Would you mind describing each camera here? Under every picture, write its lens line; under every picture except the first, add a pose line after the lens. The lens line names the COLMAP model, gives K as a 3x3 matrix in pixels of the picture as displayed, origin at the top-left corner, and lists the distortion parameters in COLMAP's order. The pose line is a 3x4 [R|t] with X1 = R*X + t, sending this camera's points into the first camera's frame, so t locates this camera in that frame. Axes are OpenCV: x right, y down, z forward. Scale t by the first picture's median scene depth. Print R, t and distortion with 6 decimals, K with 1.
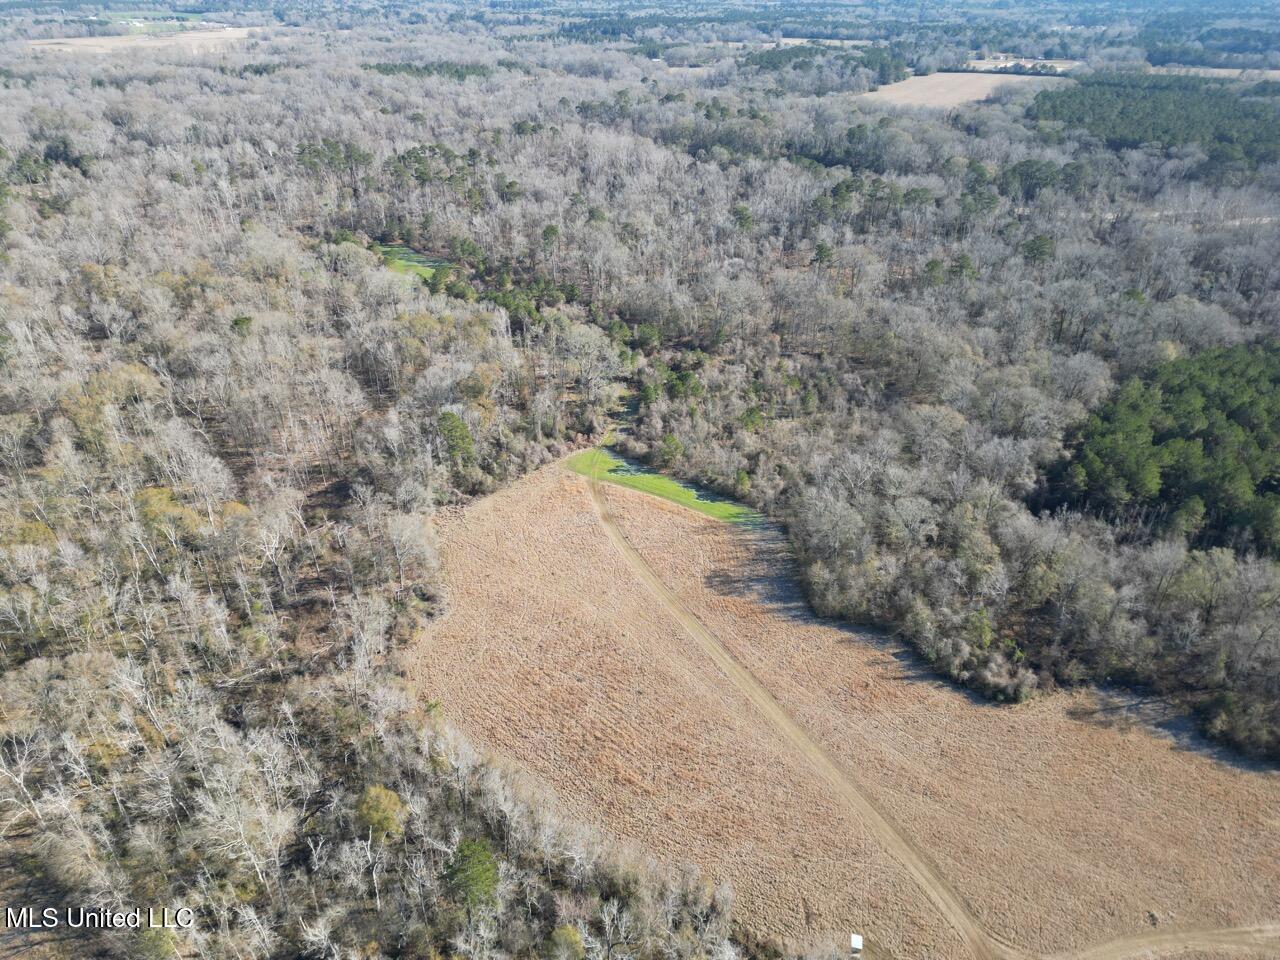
lens RADIAL K [[888.9, 0, 640.0], [0, 888.9, 480.0], [0, 0, 1]] dist [0.067653, -0.038245]
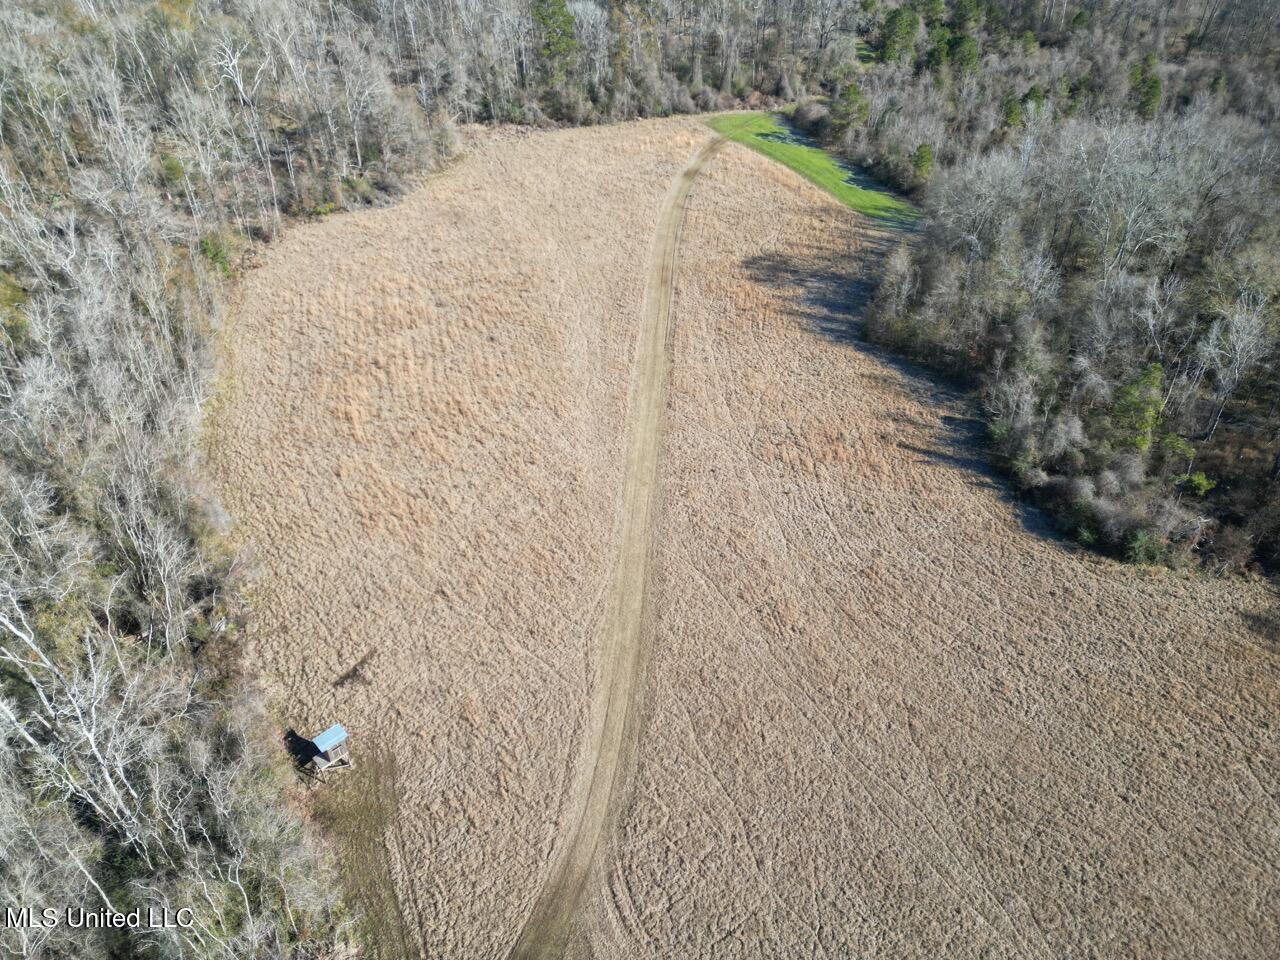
lens RADIAL K [[888.9, 0, 640.0], [0, 888.9, 480.0], [0, 0, 1]] dist [0.067653, -0.038245]
pose [[0.842499, 0.322273, -0.431666, 0.281510], [-0.258330, 0.944867, 0.201225, 0.128652], [0.472716, -0.058019, 0.879303, 0.351504]]
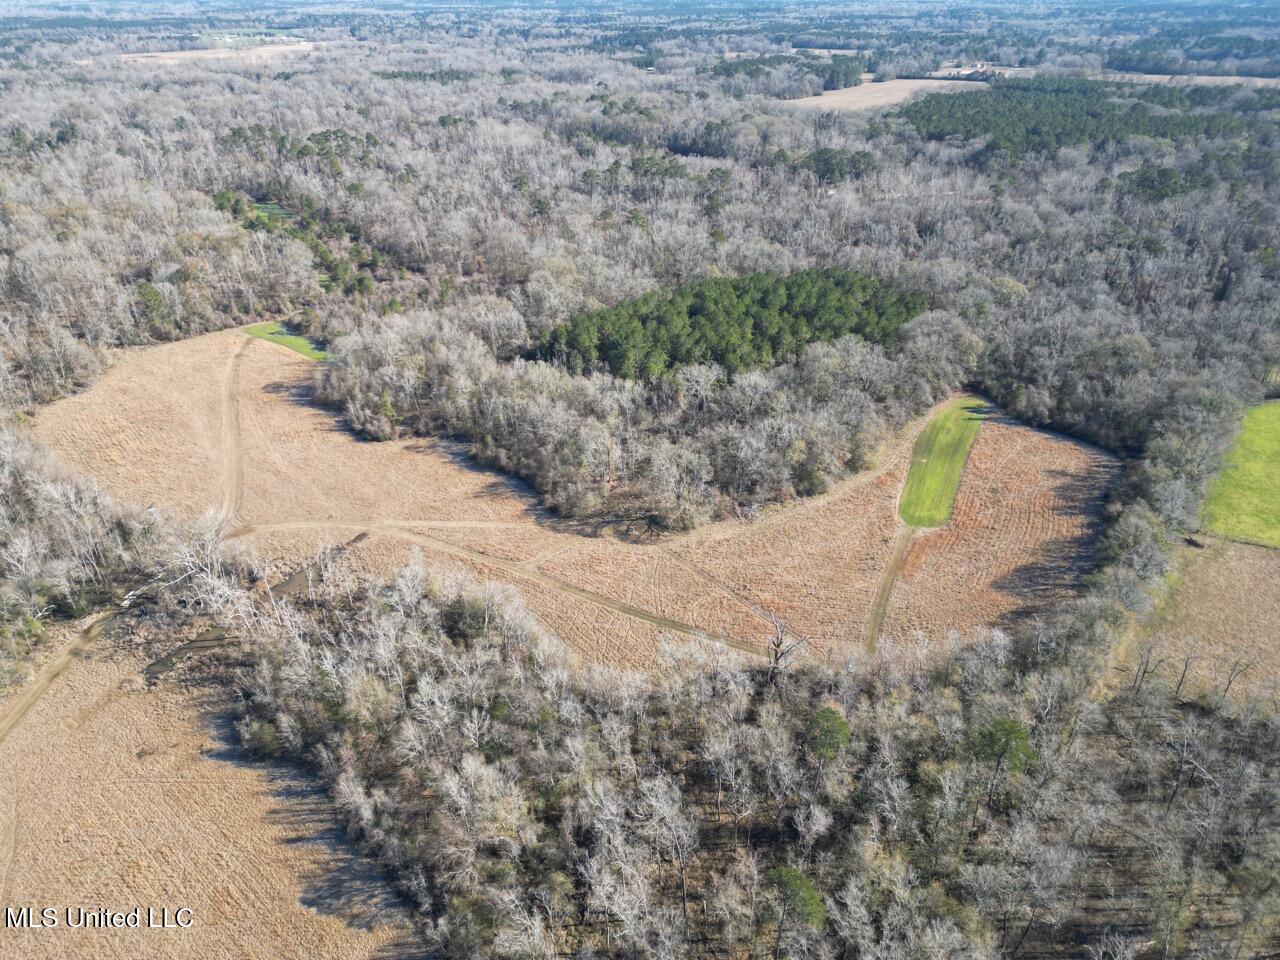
lens RADIAL K [[888.9, 0, 640.0], [0, 888.9, 480.0], [0, 0, 1]] dist [0.067653, -0.038245]
pose [[0.993201, 0.046535, -0.106709, 0.756414], [-0.047876, 0.998803, -0.010031, 0.220561], [0.106115, 0.015072, 0.994240, -0.397888]]
